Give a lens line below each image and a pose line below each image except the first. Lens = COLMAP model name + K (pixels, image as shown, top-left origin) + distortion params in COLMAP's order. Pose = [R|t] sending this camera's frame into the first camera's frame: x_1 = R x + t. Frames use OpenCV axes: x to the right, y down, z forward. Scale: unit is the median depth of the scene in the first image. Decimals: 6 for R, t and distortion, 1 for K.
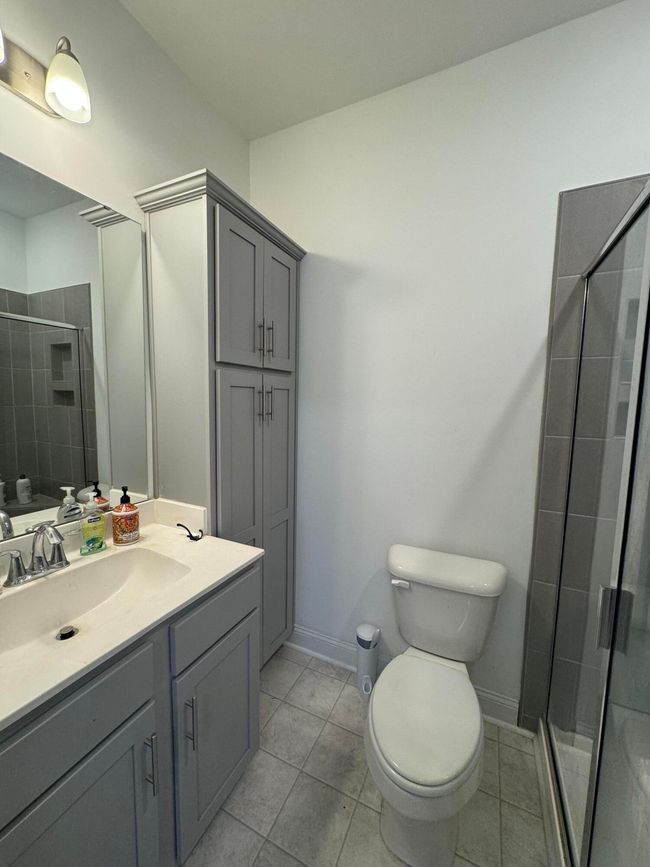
lens RADIAL K [[345.1, 0, 325.0], [0, 345.1, 433.5], [0, 0, 1]] dist [0.000838, -0.000015]
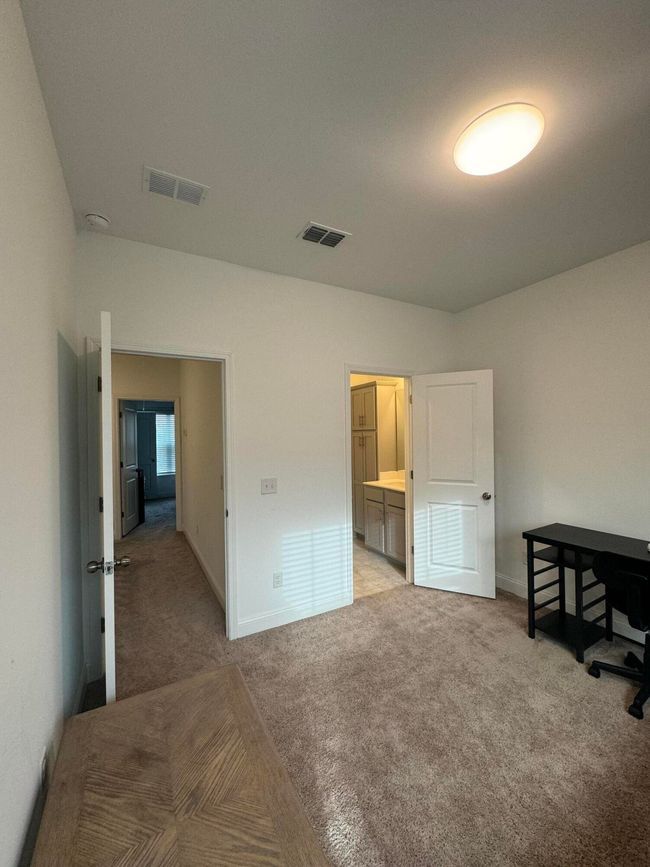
lens RADIAL K [[345.1, 0, 325.0], [0, 345.1, 433.5], [0, 0, 1]] dist [0.000838, -0.000015]
pose [[-0.577151, 0.001108, -0.816637, 2.491759], [-0.069440, 0.996311, 0.050427, -0.284802], [0.813680, 0.085811, -0.574945, 2.446611]]
